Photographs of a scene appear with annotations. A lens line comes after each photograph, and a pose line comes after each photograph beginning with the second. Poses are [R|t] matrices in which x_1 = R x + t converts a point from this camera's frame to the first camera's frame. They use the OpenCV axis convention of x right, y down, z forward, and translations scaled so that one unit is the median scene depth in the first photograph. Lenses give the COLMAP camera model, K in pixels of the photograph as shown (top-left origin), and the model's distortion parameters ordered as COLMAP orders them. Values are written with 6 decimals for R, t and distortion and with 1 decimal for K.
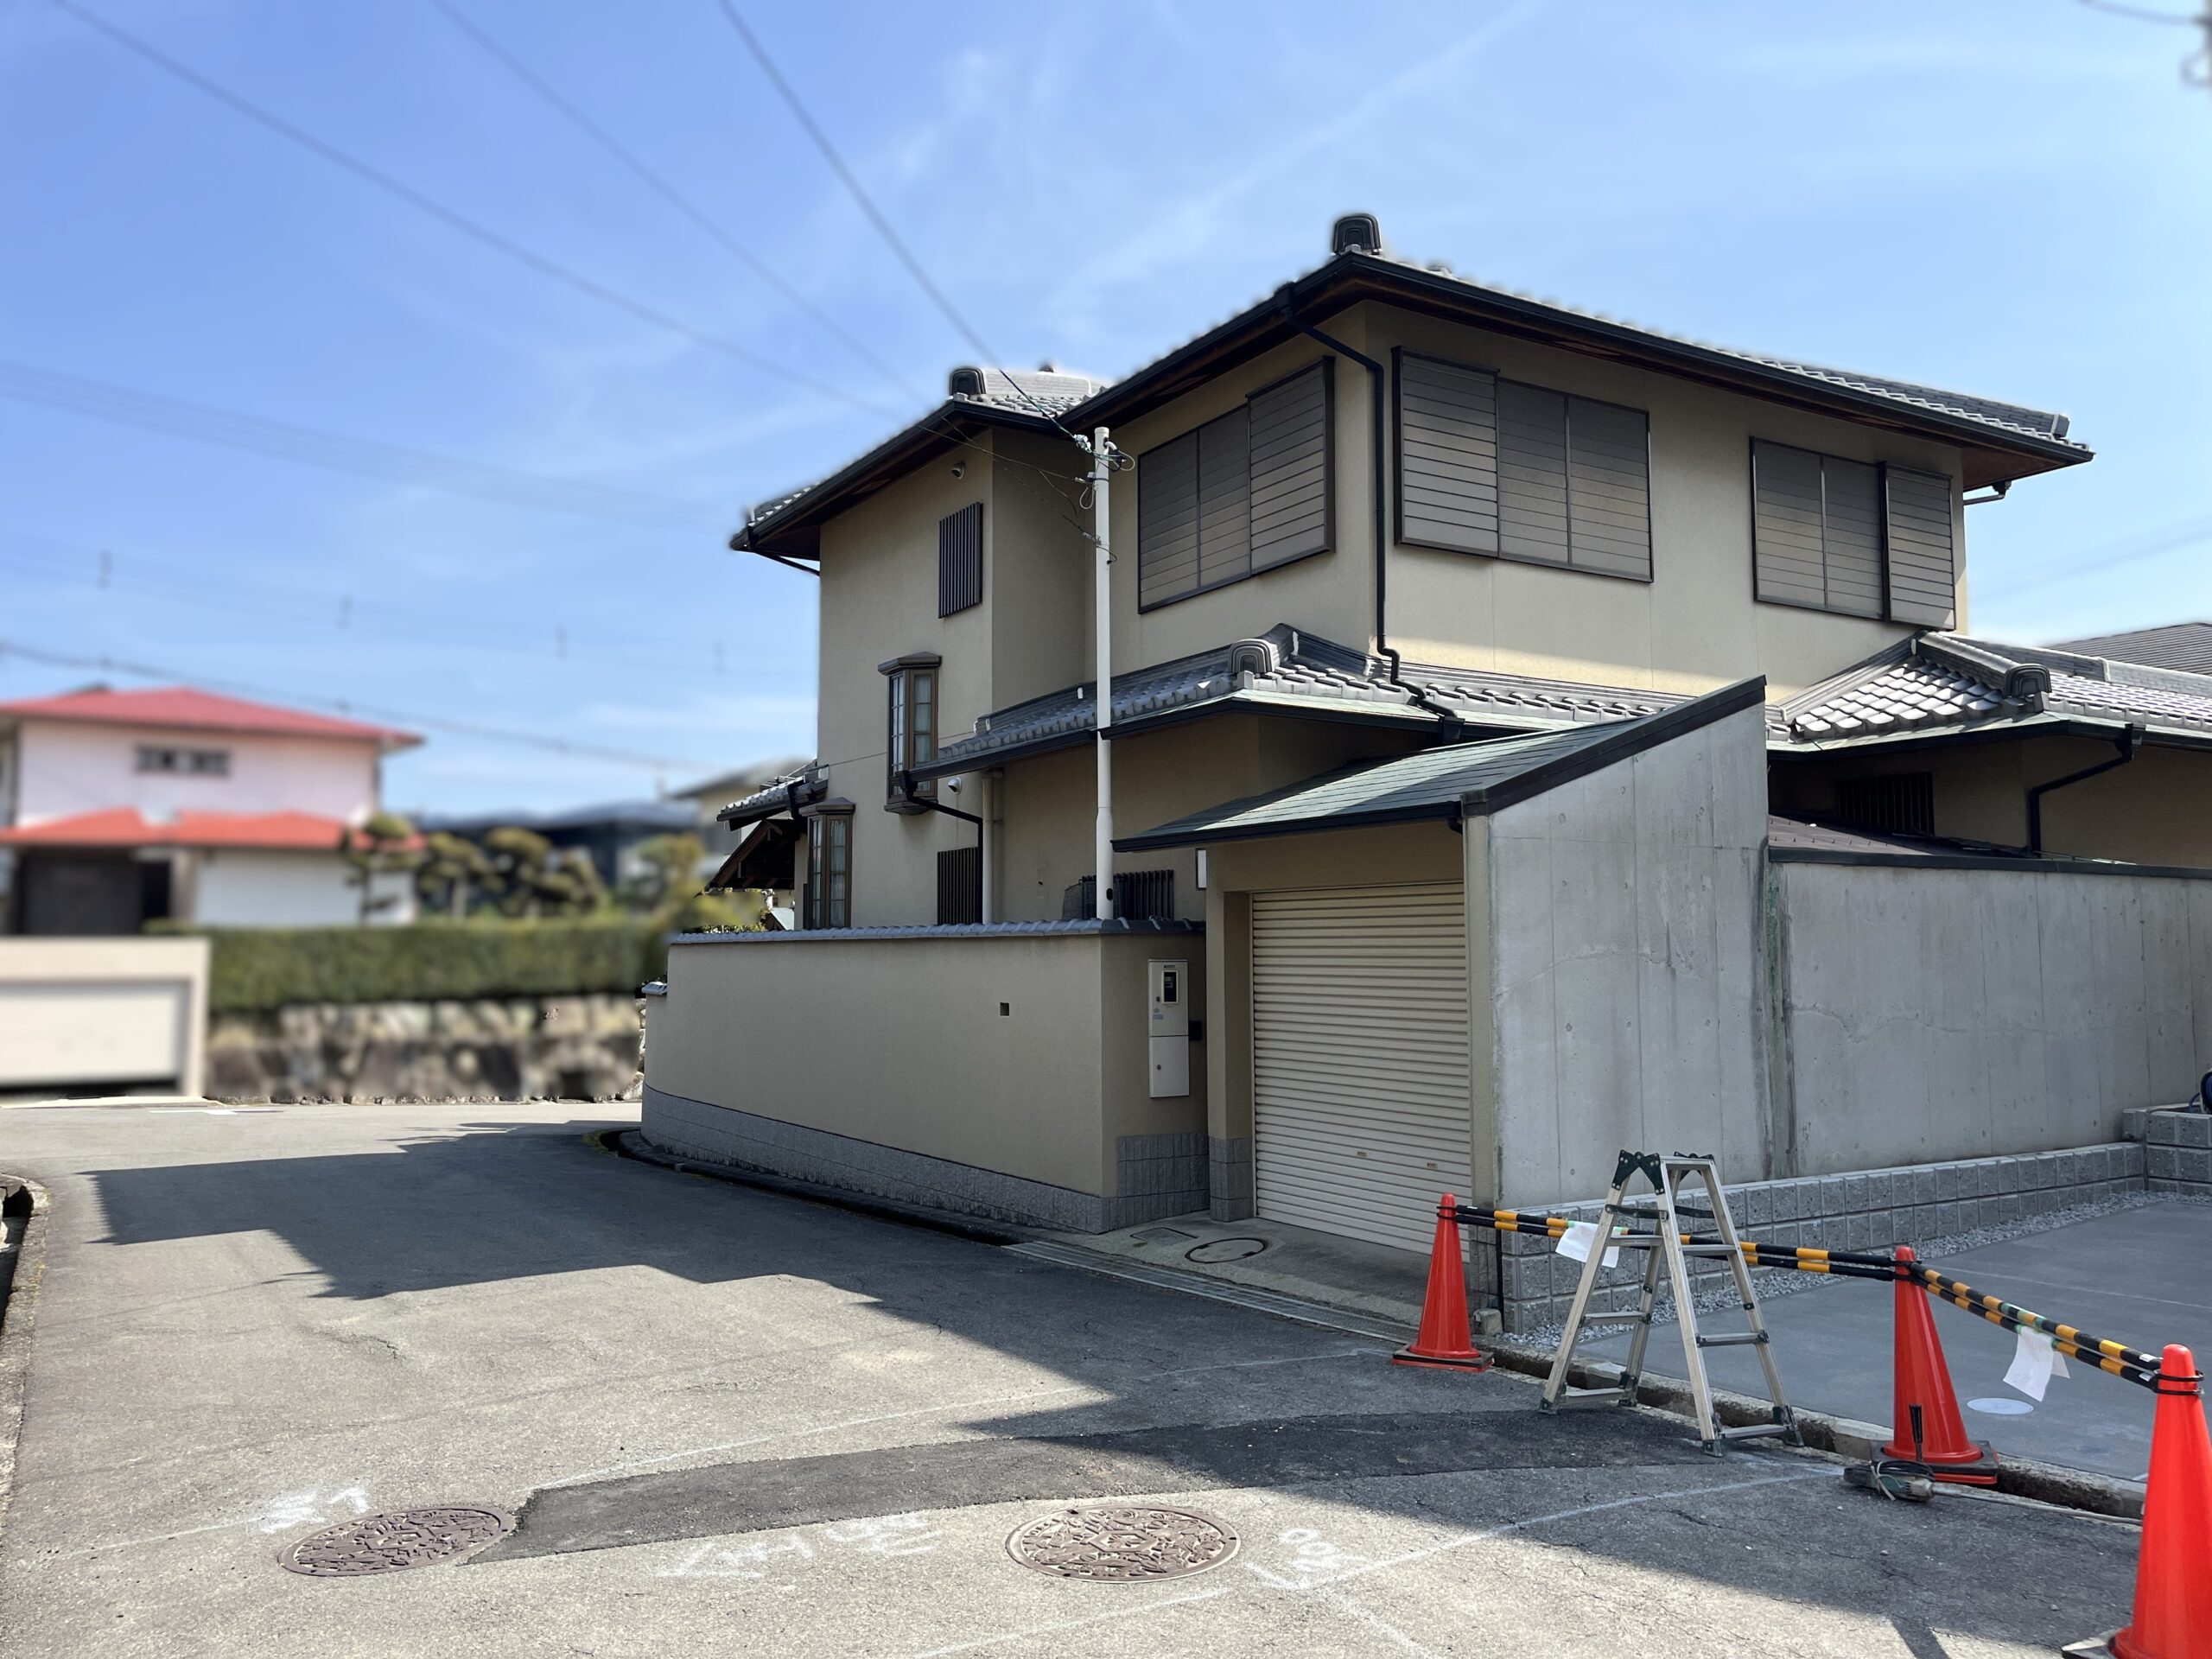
lens RADIAL K [[1654.0, 0, 1109.4], [0, 1654.0, 798.8], [0, 0, 1]] dist [0.008031, -0.003347]
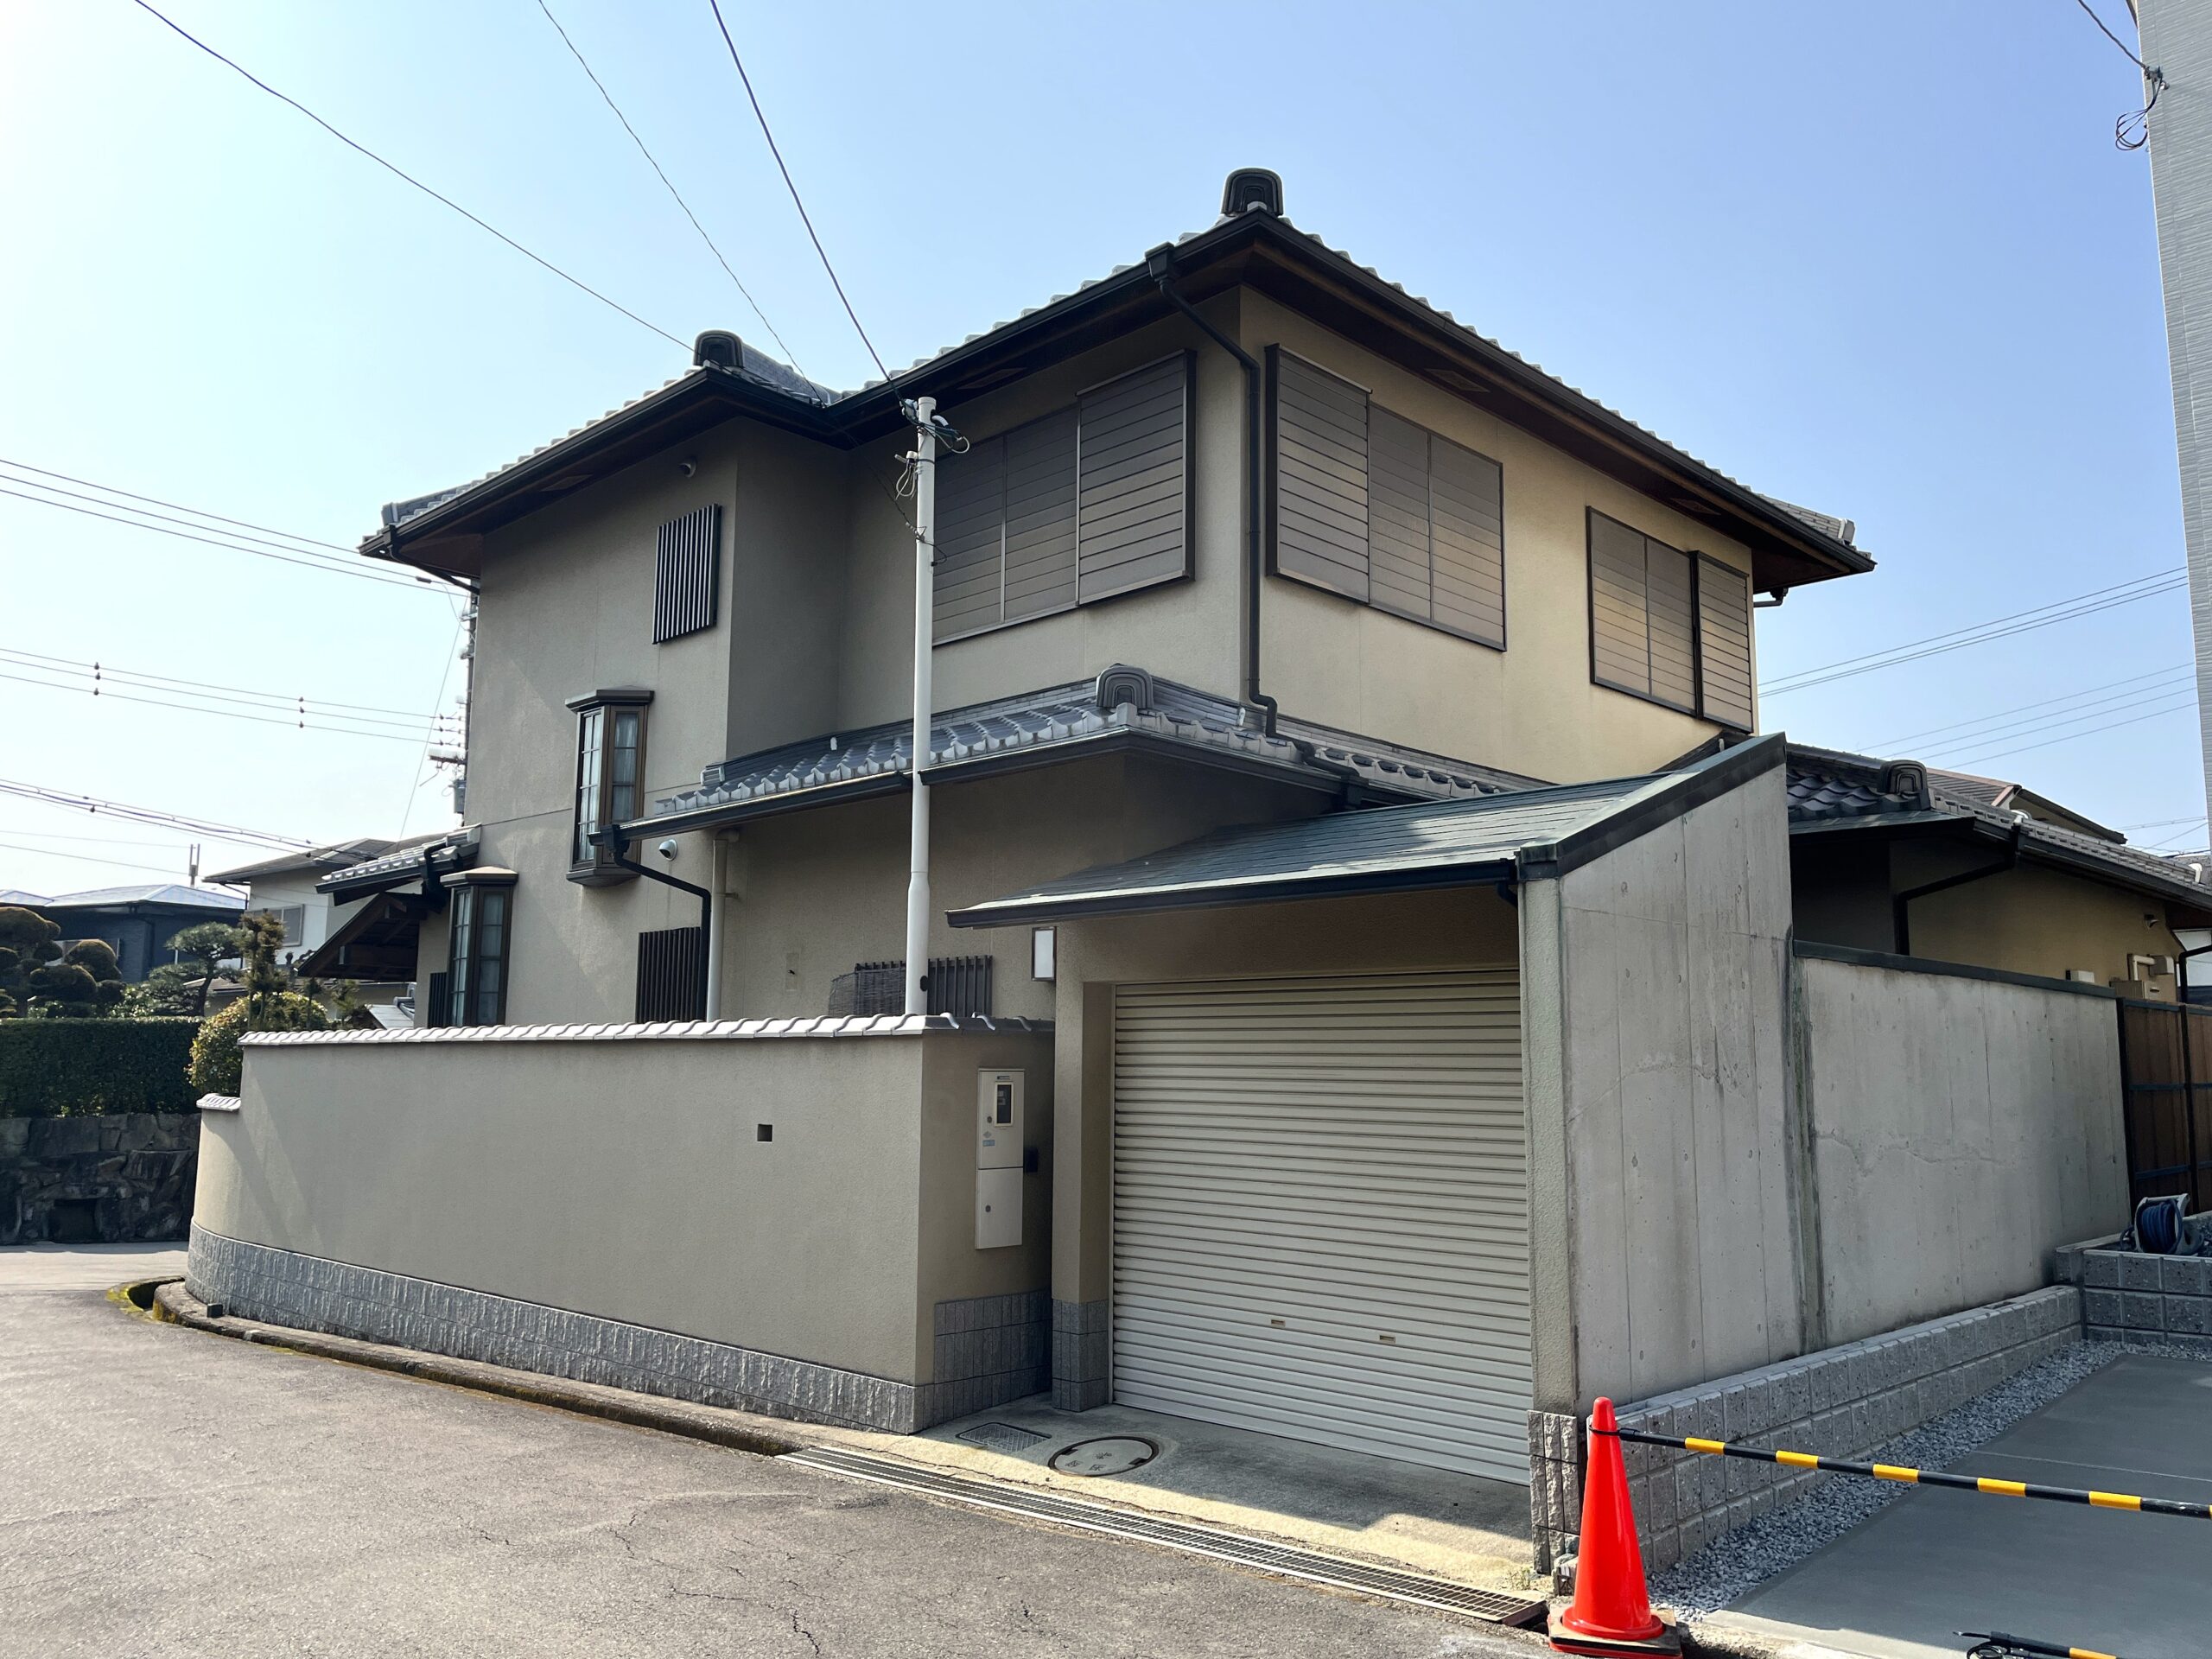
lens RADIAL K [[1652.8, 0, 1106.0], [0, 1652.8, 829.5], [0, 0, 1]] dist [0.036476, -0.047914]
pose [[0.970425, 0.044607, 0.237244, -0.103333], [-0.032500, 0.997974, -0.054705, 0.024529], [-0.239204, 0.045377, 0.969909, 0.216066]]
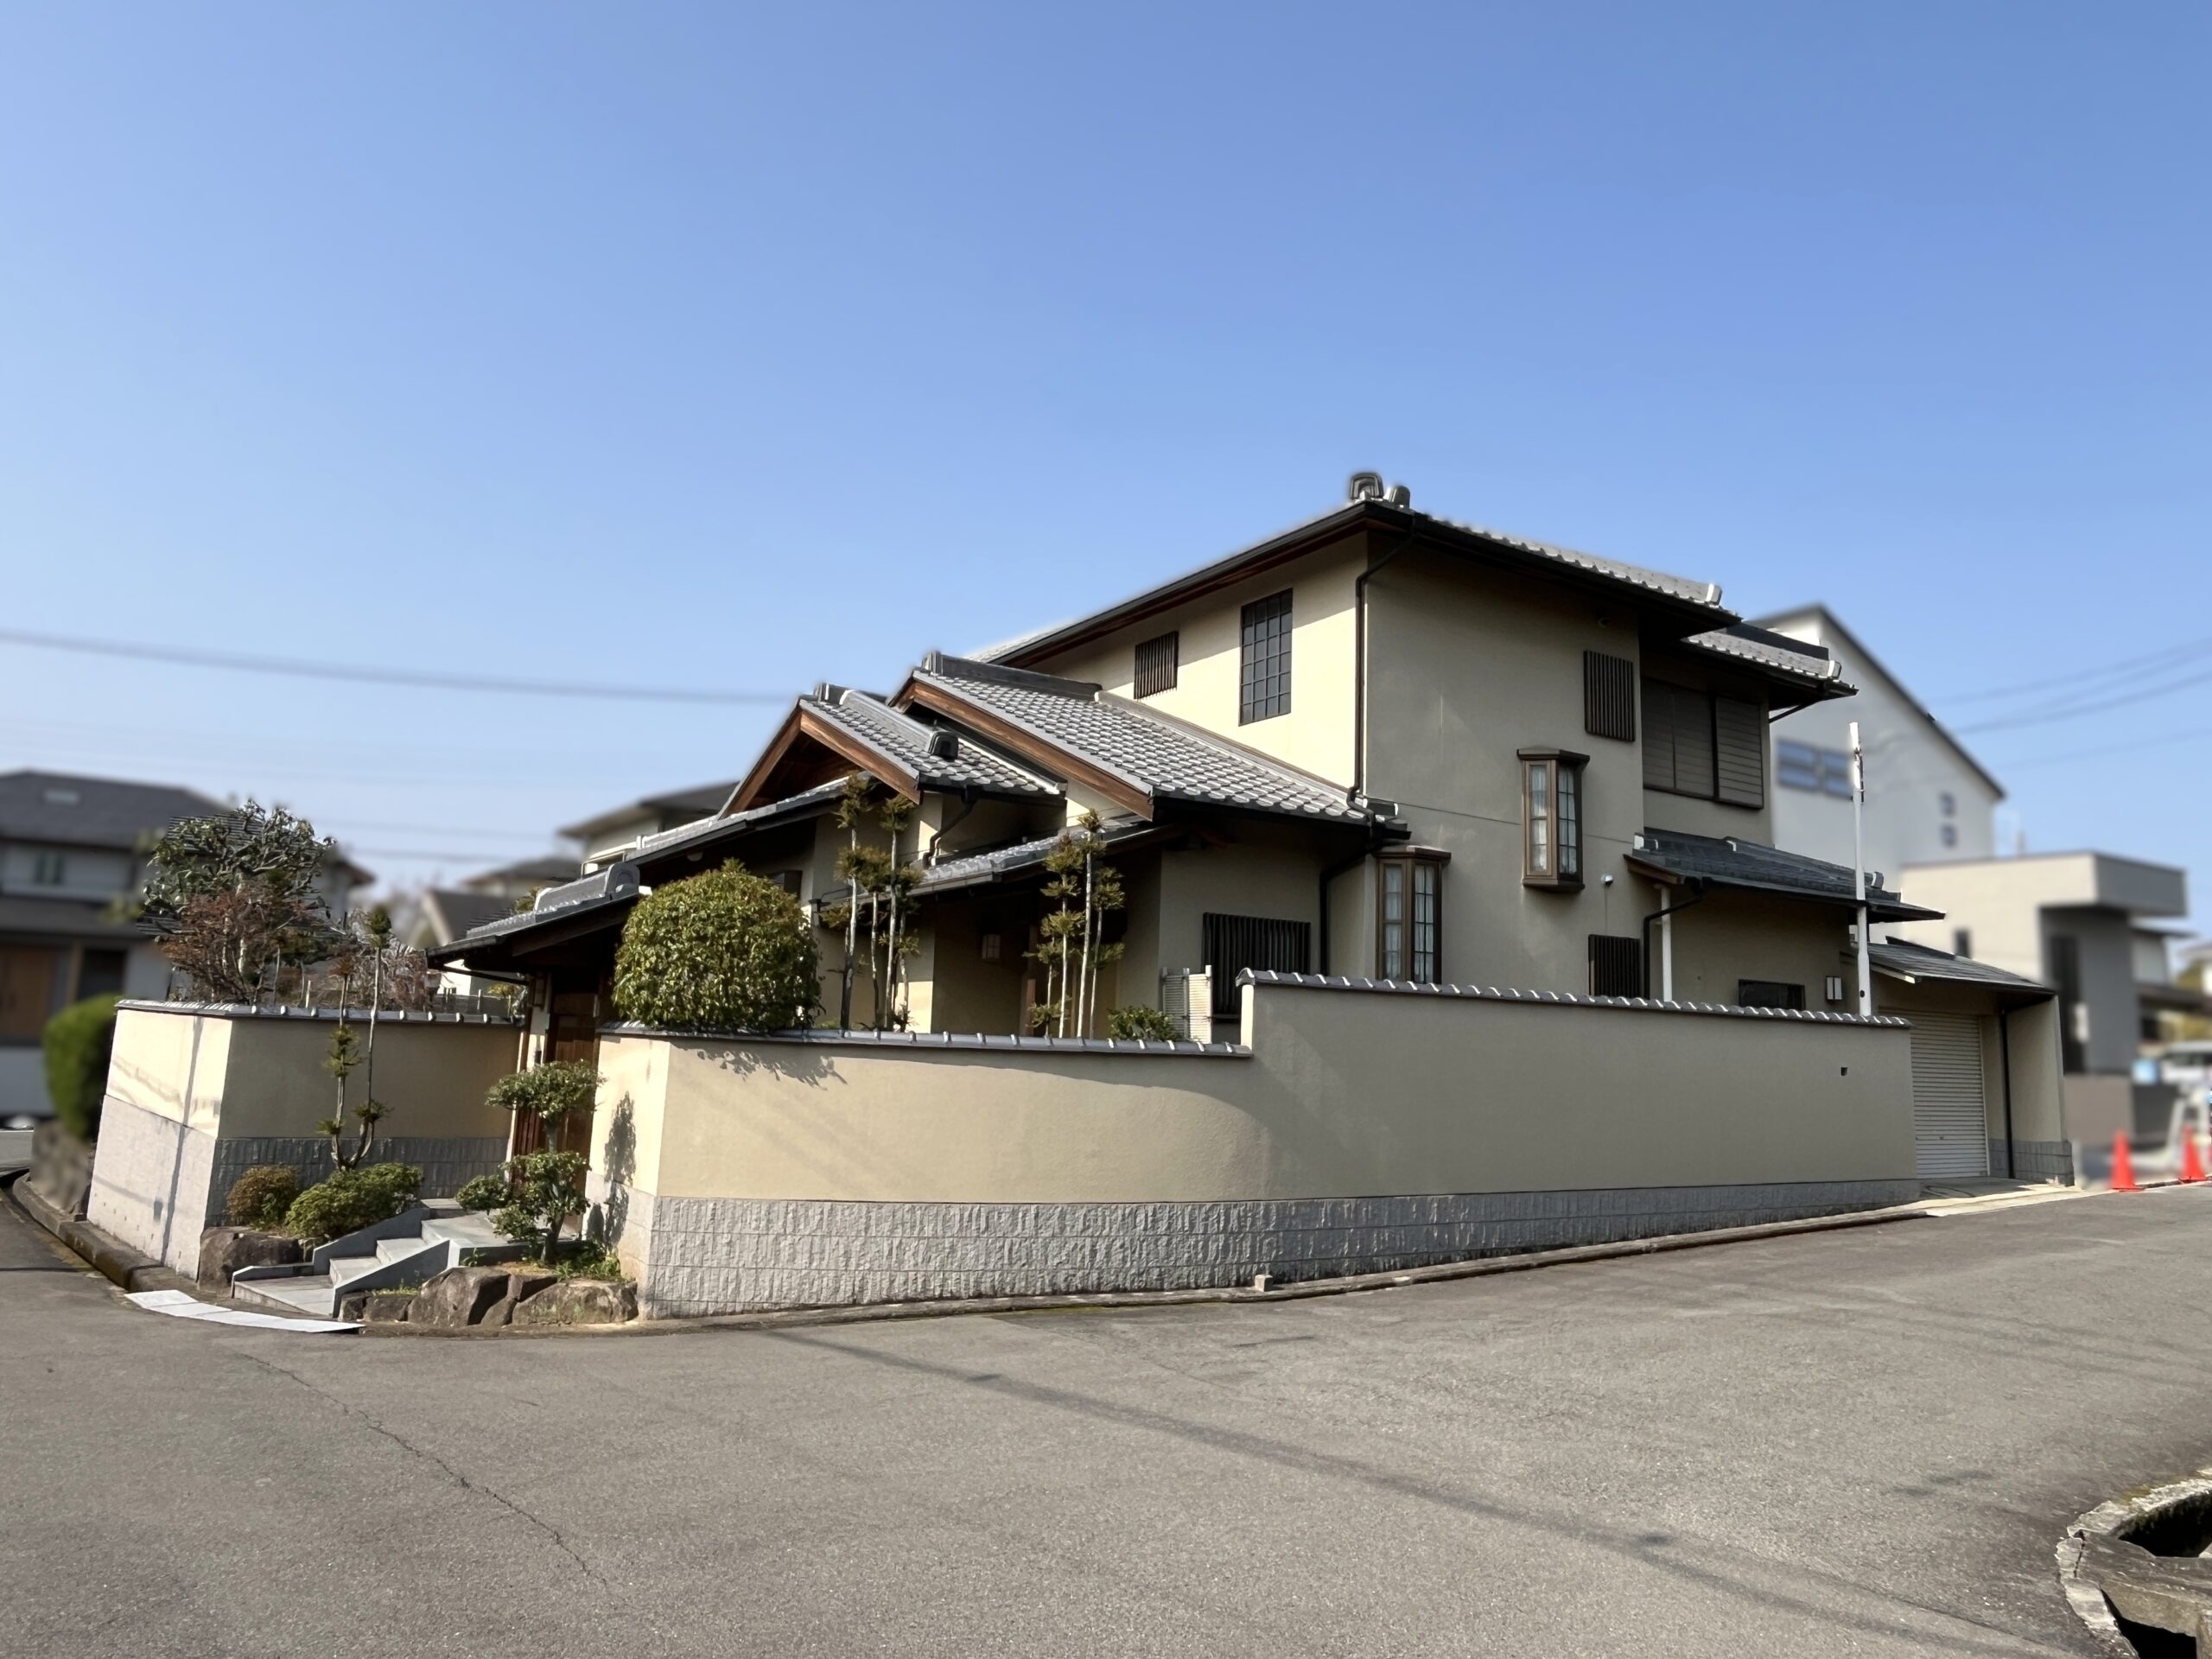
lens RADIAL K [[1387.6, 0, 1106.0], [0, 1387.6, 829.5], [0, 0, 1]] dist [0.001998, -0.000968]
pose [[-0.022233, 0.144668, 0.989230, -1.378233], [-0.132884, 0.980268, -0.146344, 0.192555], [-0.990882, -0.134707, -0.002571, 1.746473]]
